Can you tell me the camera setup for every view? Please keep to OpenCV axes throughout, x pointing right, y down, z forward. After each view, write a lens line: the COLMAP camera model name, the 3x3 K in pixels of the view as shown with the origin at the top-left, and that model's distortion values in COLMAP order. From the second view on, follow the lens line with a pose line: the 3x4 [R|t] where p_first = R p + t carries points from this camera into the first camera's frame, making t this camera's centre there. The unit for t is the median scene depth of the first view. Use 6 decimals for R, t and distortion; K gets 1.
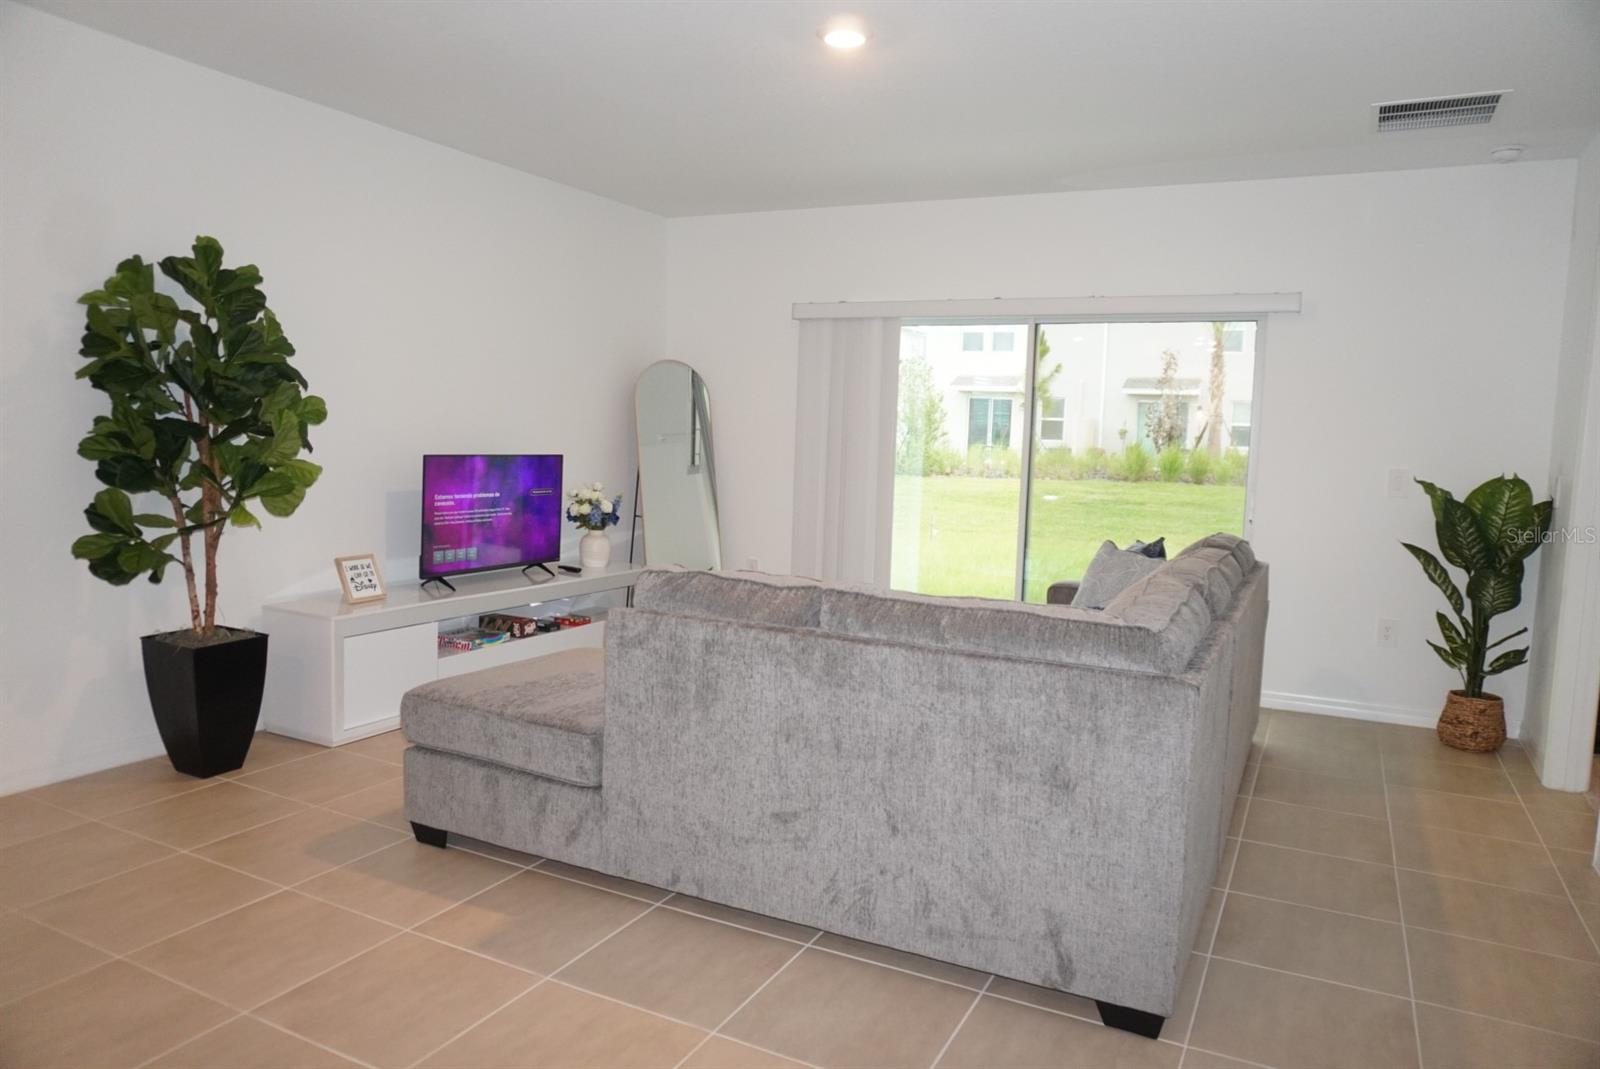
lens RADIAL K [[1099.8, 0, 765.1], [0, 1099.8, 532.4], [0, 0, 1]] dist [0.000109, 0.080963]
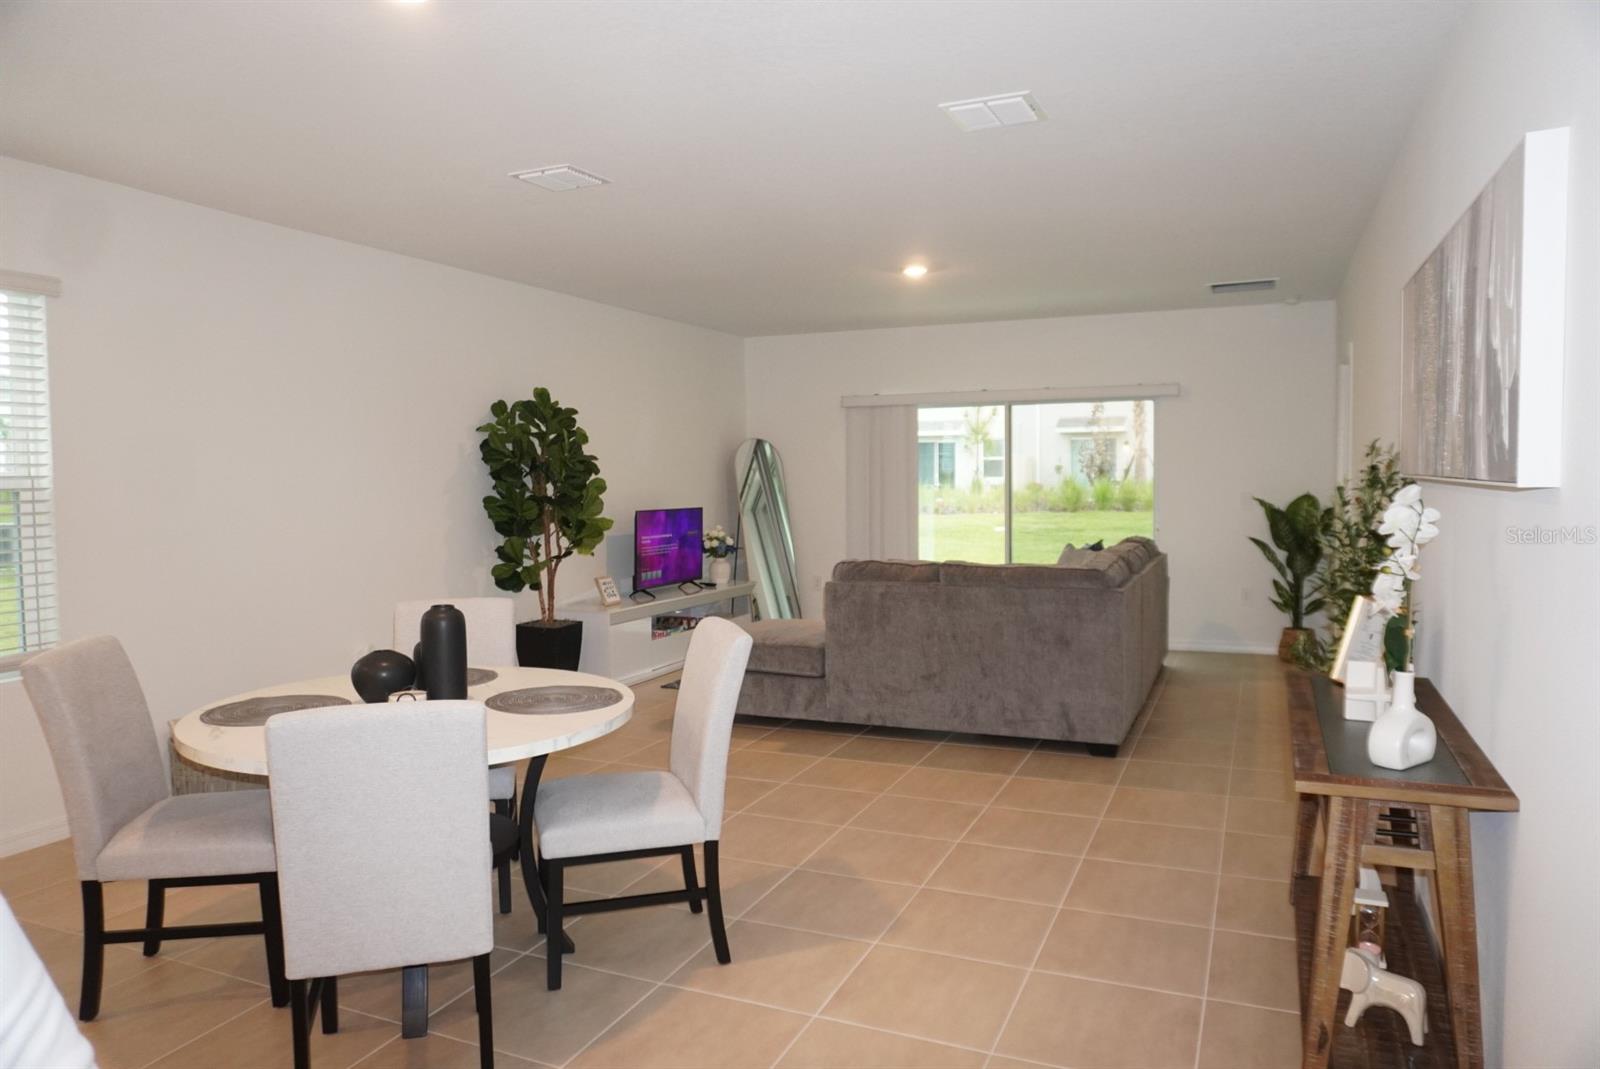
lens RADIAL K [[1089.7, 0, 800.0], [0, 1089.7, 534.5], [0, 0, 1]] dist [0.163187, -0.000124]
pose [[0.995425, -0.047458, 0.082931, -0.206550], [0.050757, 0.997982, -0.038144, 0.033719], [-0.080953, 0.042179, 0.995825, -0.557767]]
